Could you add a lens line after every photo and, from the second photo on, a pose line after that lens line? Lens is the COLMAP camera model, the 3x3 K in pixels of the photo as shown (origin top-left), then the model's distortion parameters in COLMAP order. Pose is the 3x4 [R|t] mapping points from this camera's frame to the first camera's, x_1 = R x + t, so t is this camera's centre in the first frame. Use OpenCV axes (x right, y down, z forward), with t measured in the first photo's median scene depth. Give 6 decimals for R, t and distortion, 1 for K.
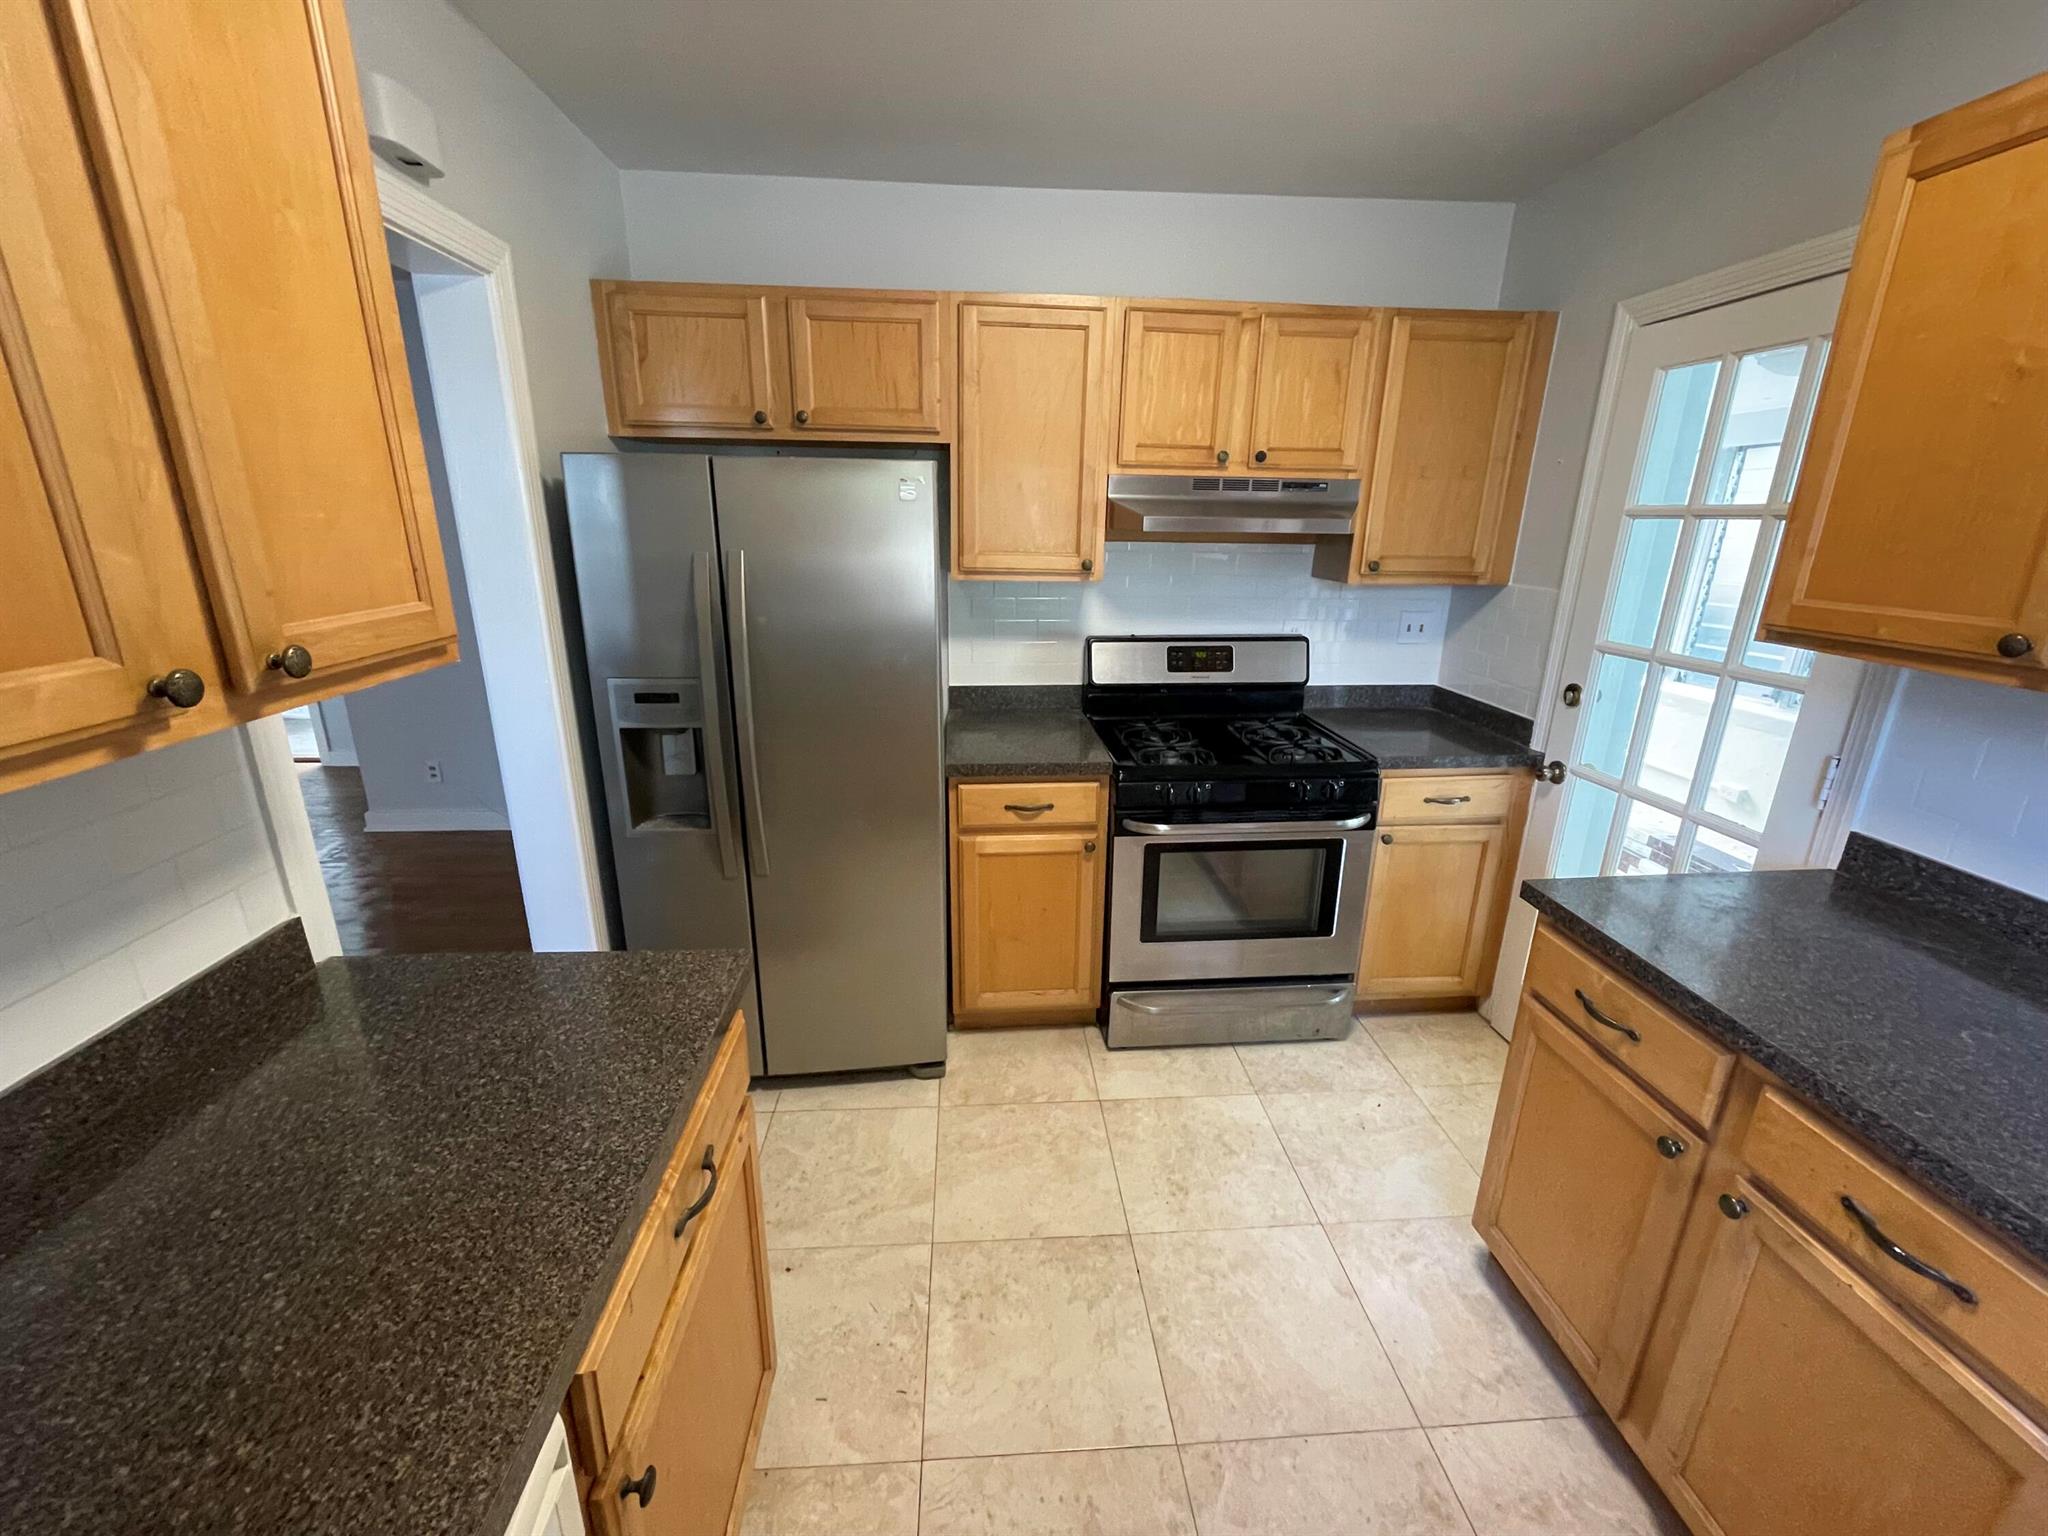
lens RADIAL K [[826.1, 0, 1026.8], [0, 826.1, 771.3], [0, 0, 1]] dist [-0.001242, -0.000037]
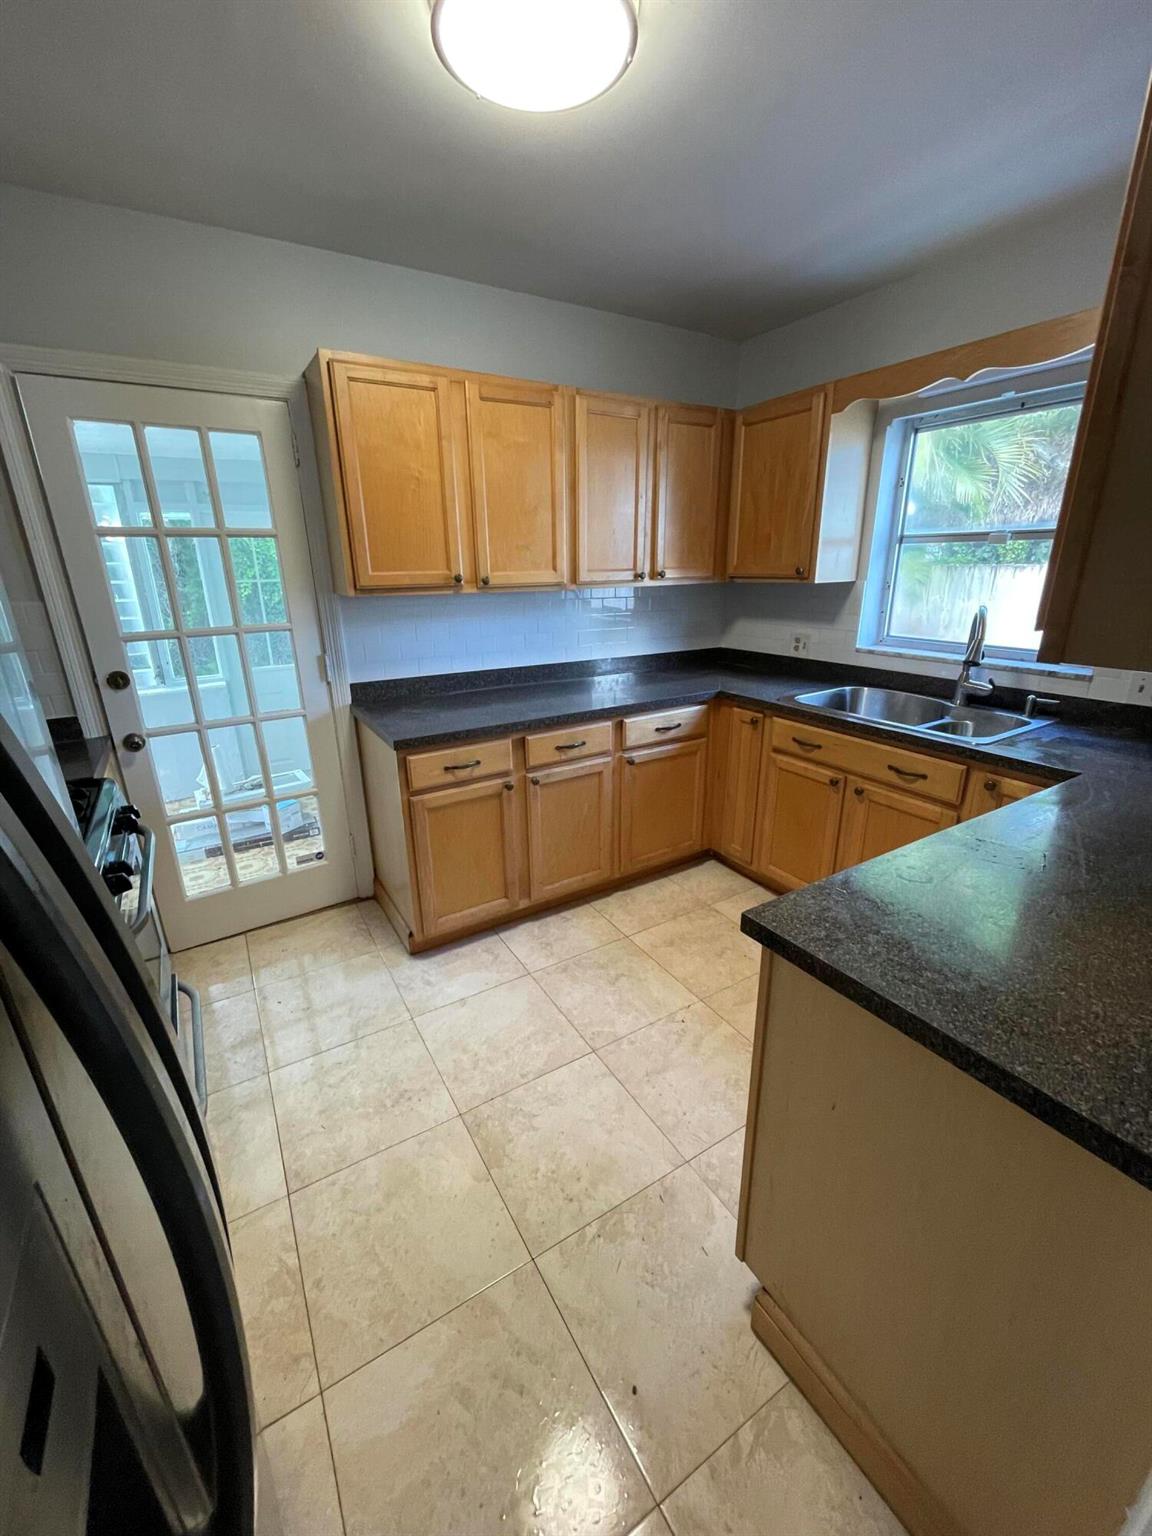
lens RADIAL K [[619.6, 0, 575.6], [0, 619.6, 767.5], [0, 0, 1]] dist [-0.001242, -0.000037]
pose [[-0.455589, -0.286222, 0.842921, -0.690737], [0.275995, 0.854824, 0.439435, -0.285568], [-0.846325, 0.432844, -0.310453, 1.079484]]
